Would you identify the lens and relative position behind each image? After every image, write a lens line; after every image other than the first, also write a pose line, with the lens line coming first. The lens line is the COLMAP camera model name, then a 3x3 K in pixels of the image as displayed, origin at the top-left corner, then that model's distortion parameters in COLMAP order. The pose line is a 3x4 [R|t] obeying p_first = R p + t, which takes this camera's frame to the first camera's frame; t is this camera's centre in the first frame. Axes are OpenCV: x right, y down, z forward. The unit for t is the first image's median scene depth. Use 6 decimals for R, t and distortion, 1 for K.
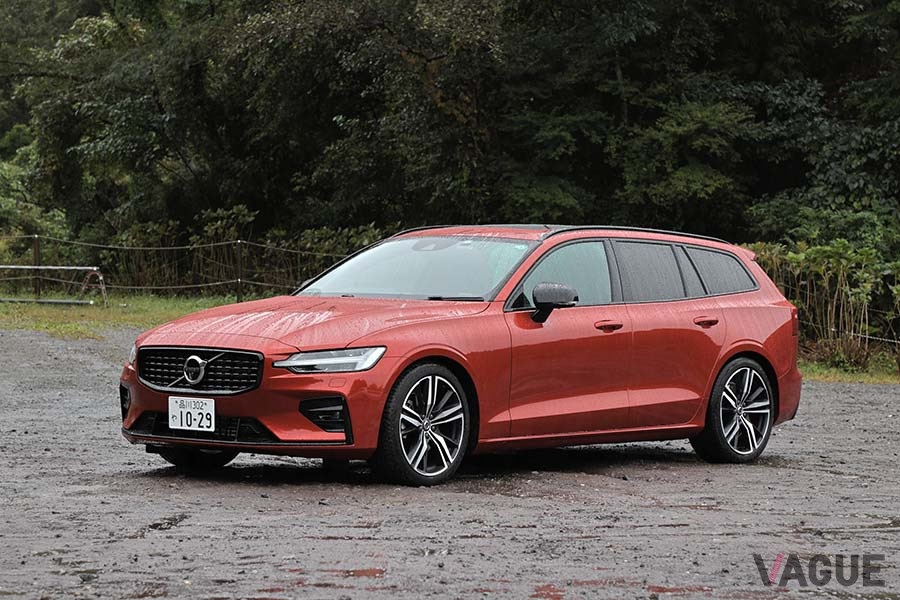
lens RADIAL K [[2707.8, 0, 450.0], [0, 2707.8, 300.0], [0, 0, 1]] dist [0.845972, 0.071297]
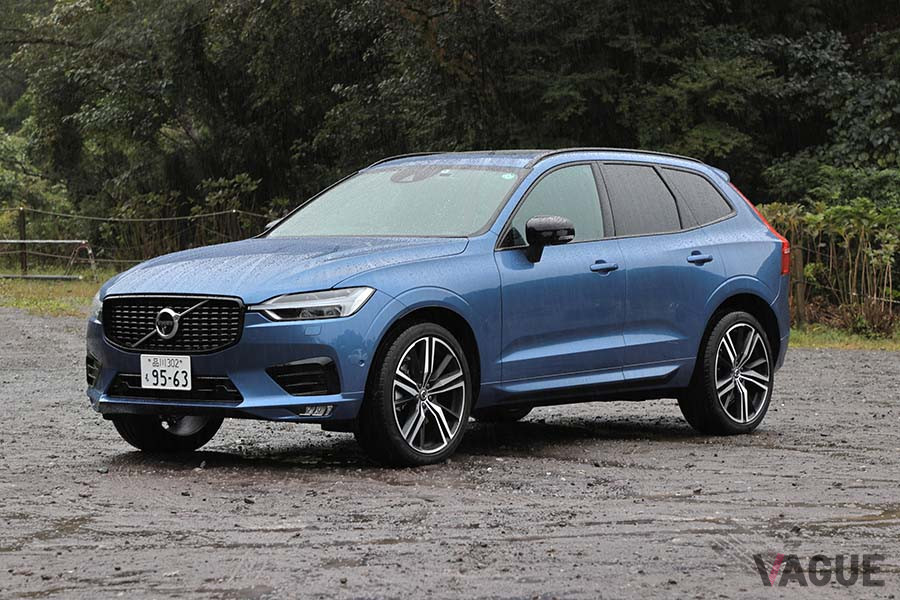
lens RADIAL K [[2757.6, 0, 450.0], [0, 2757.6, 300.0], [0, 0, 1]] dist [0.829993, 0.158856]
pose [[0.999815, -0.015169, -0.011812, 0.009001], [0.015300, 0.999822, 0.011055, -0.000028], [0.011642, -0.011233, 0.999869, 0.027298]]
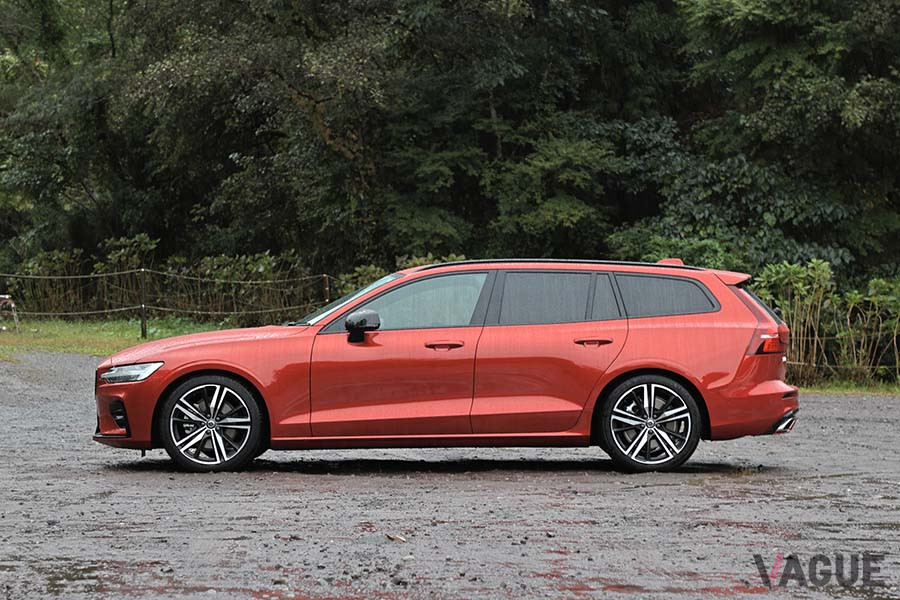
lens RADIAL K [[2745.5, 0, 450.0], [0, 2745.5, 300.0], [0, 0, 1]] dist [0.908092, -1.640855]
pose [[0.999350, -0.010293, 0.034548, 0.006010], [0.010524, 0.999924, -0.006500, -0.001133], [-0.034479, 0.006859, 0.999382, -0.101174]]
